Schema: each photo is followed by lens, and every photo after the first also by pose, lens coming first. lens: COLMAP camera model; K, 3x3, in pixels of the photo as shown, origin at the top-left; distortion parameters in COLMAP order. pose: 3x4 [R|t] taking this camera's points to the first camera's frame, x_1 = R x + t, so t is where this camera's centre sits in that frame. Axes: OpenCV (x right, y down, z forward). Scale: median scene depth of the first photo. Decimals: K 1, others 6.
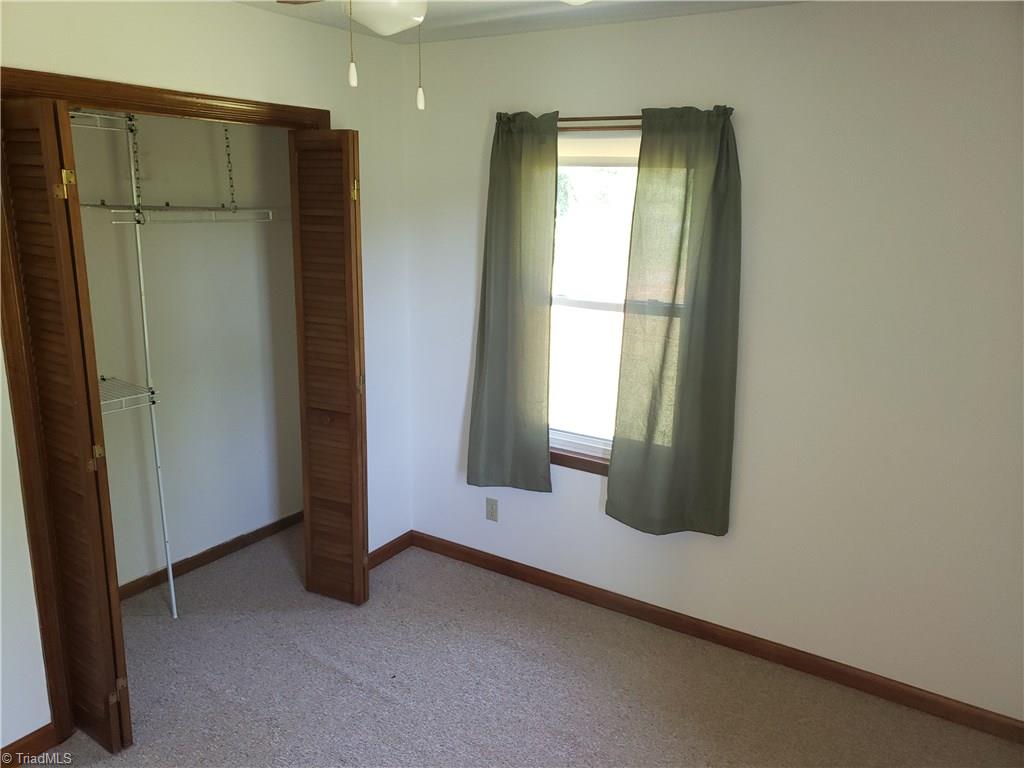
lens RADIAL K [[795.3, 0, 510.6], [0, 795.3, 413.0], [0, 0, 1]] dist [-0.000115, -0.000954]
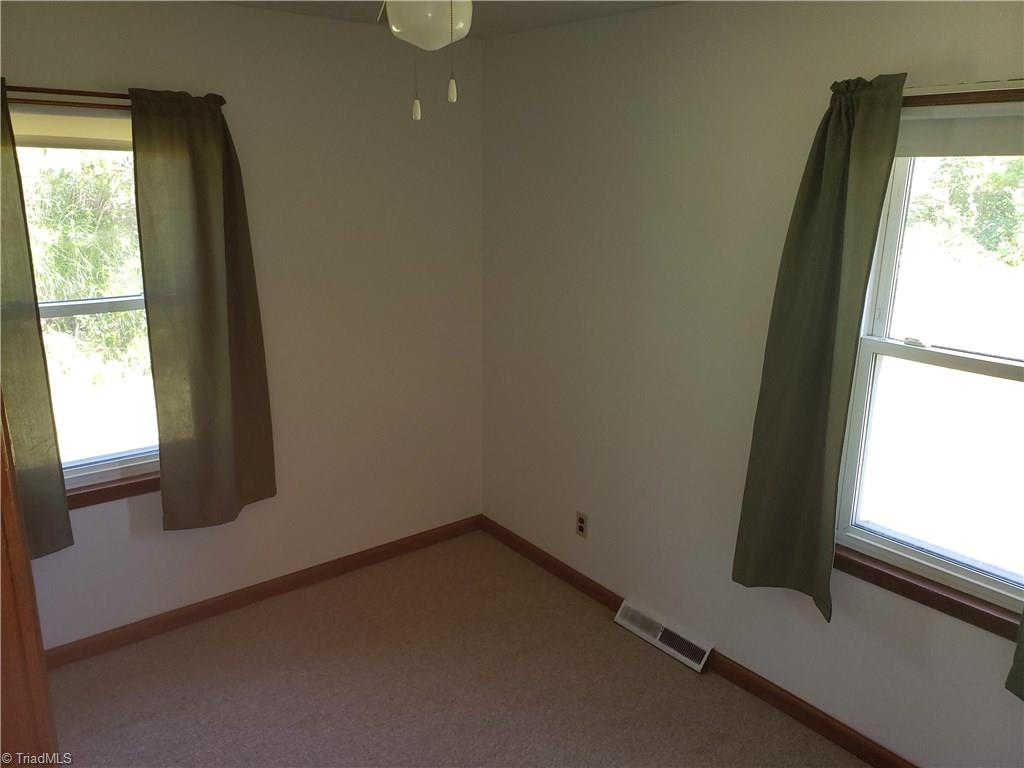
lens RADIAL K [[804.6, 0, 510.4], [0, 804.6, 399.9], [0, 0, 1]] dist [0.089236, -0.088263]
pose [[0.301840, -0.273439, 0.913304, -0.624906], [0.250486, 0.947074, 0.200766, -0.112717], [-0.919864, 0.168171, 0.354357, 0.297013]]
